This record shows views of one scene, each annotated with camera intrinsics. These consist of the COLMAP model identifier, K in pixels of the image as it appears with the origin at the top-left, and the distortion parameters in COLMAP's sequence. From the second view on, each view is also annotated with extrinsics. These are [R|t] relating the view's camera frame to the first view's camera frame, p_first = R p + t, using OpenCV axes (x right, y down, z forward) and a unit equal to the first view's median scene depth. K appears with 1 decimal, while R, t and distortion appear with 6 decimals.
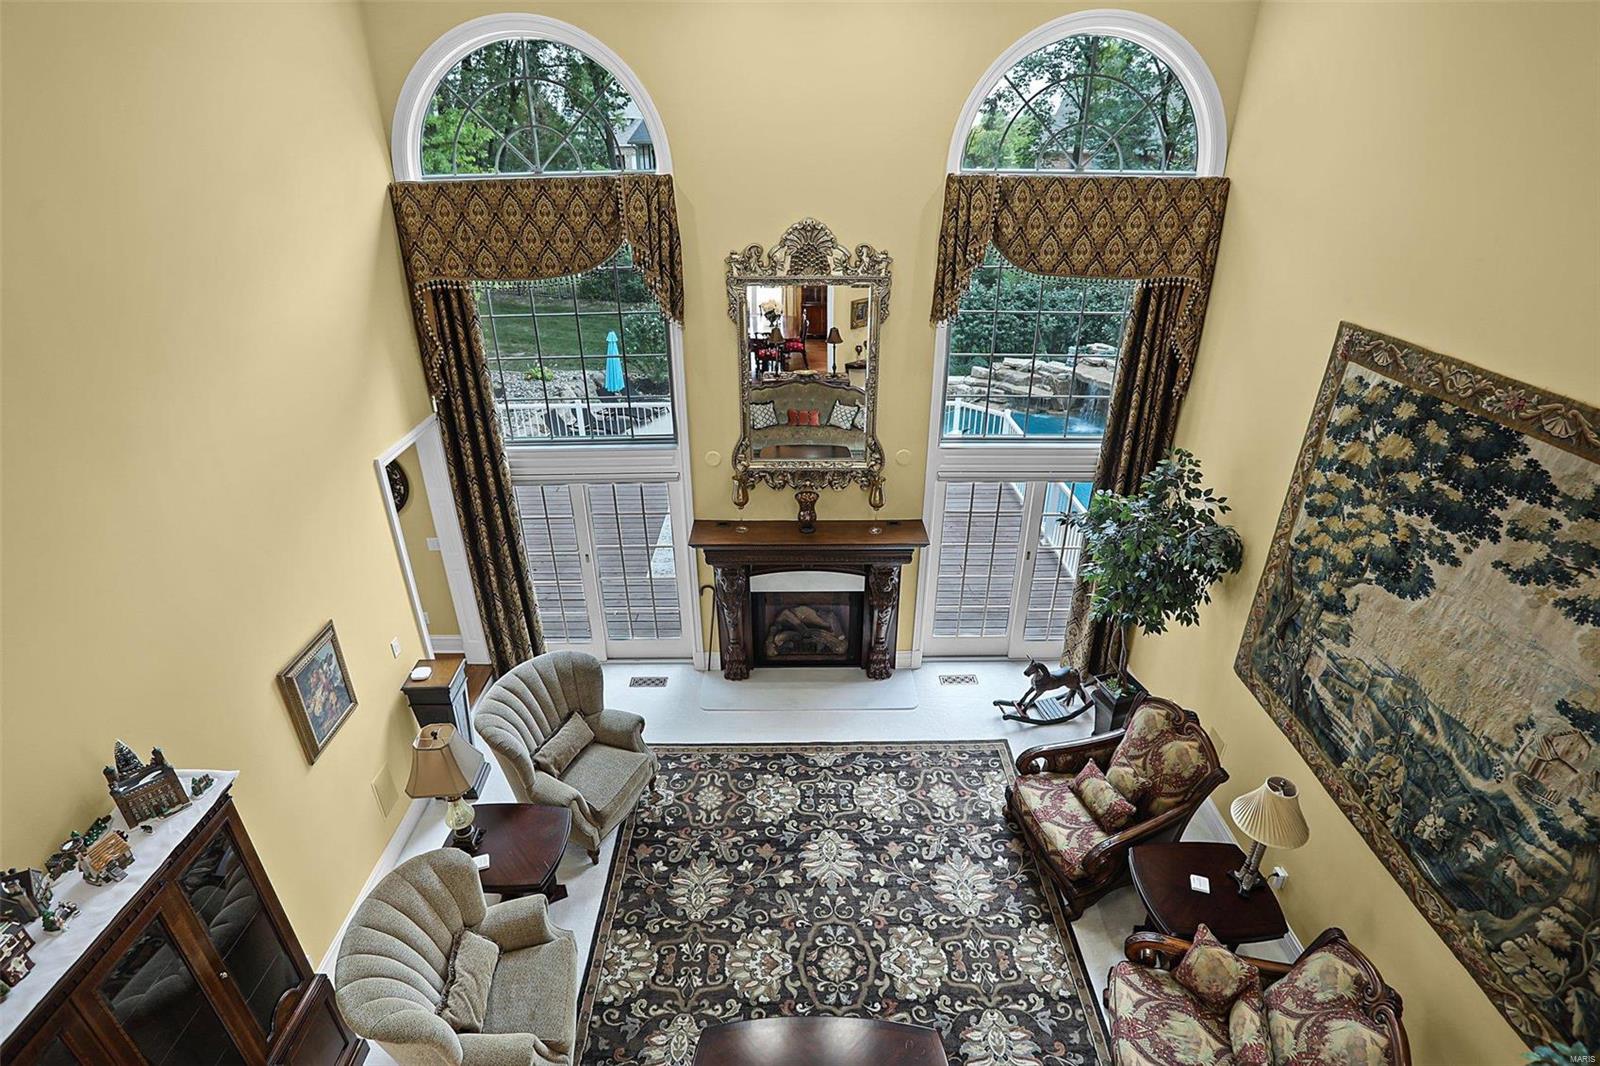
lens RADIAL K [[781.0, 0, 800.0], [0, 781.0, 533.0], [0, 0, 1]] dist [-0.078363, 0.034806]
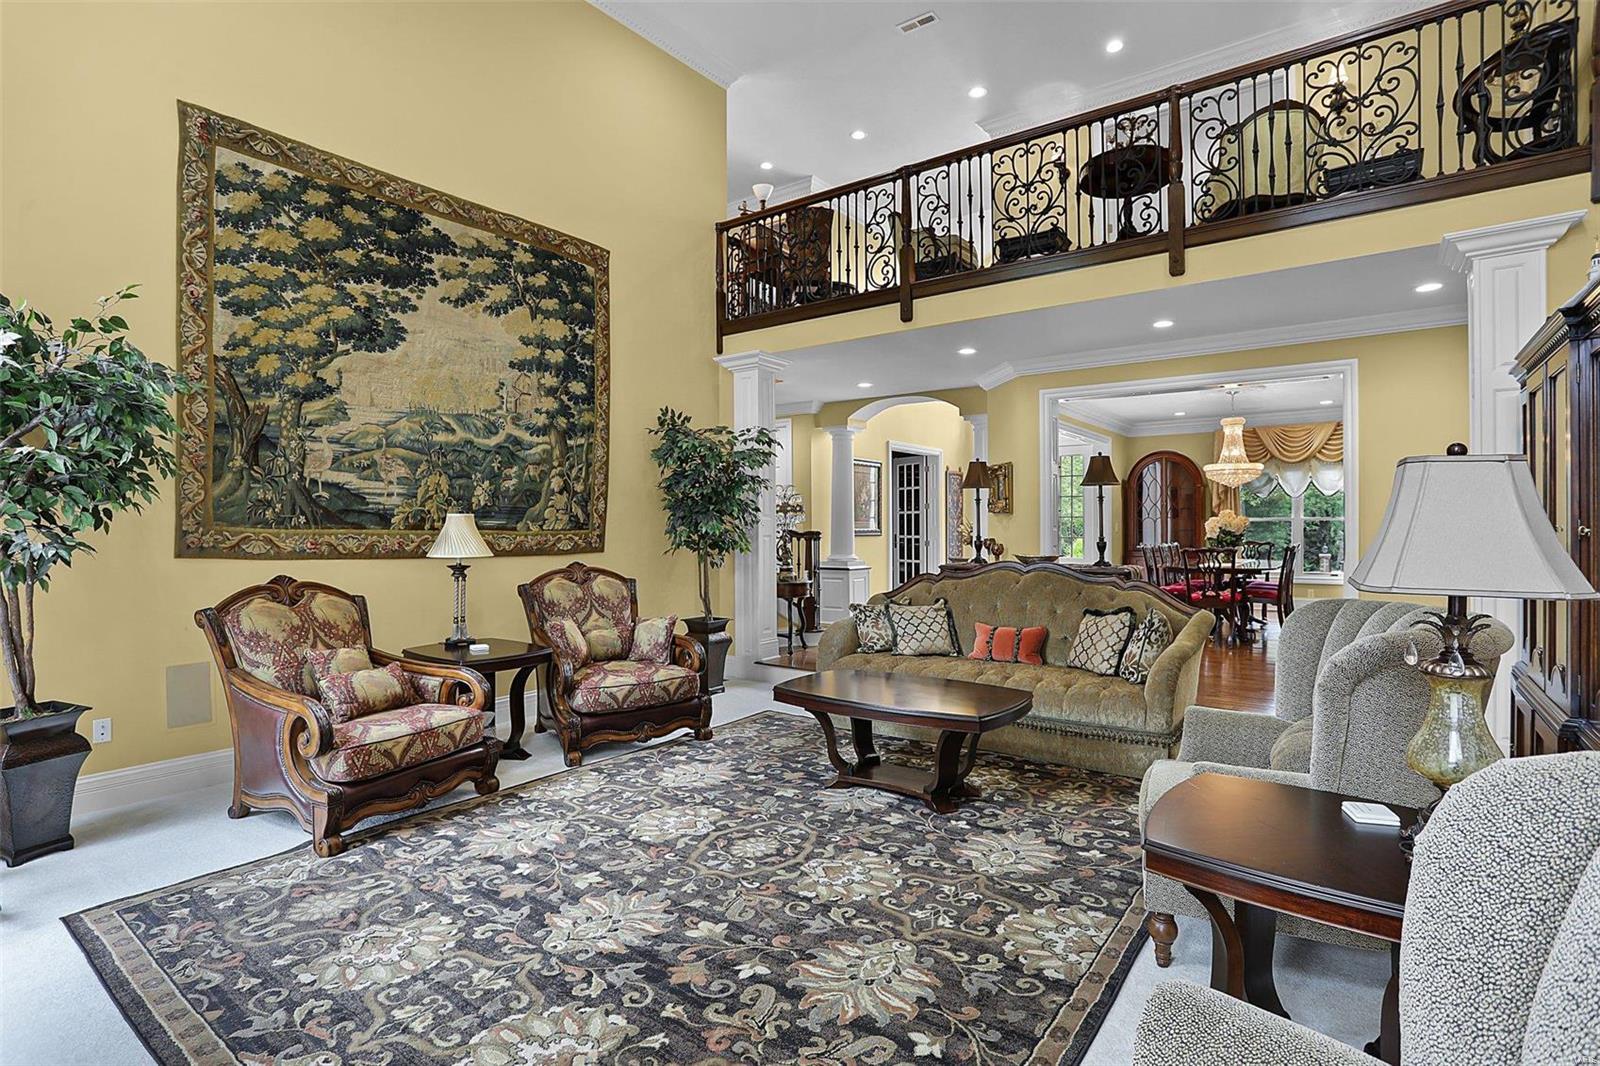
lens RADIAL K [[781.0, 0, 800.0], [0, 781.0, 533.0], [0, 0, 1]] dist [-0.078363, 0.034806]
pose [[-0.798847, 0.004269, 0.601519, -0.477617], [0.282735, 0.885296, 0.369203, 0.075867], [-0.530946, 0.465008, -0.708424, 1.575175]]
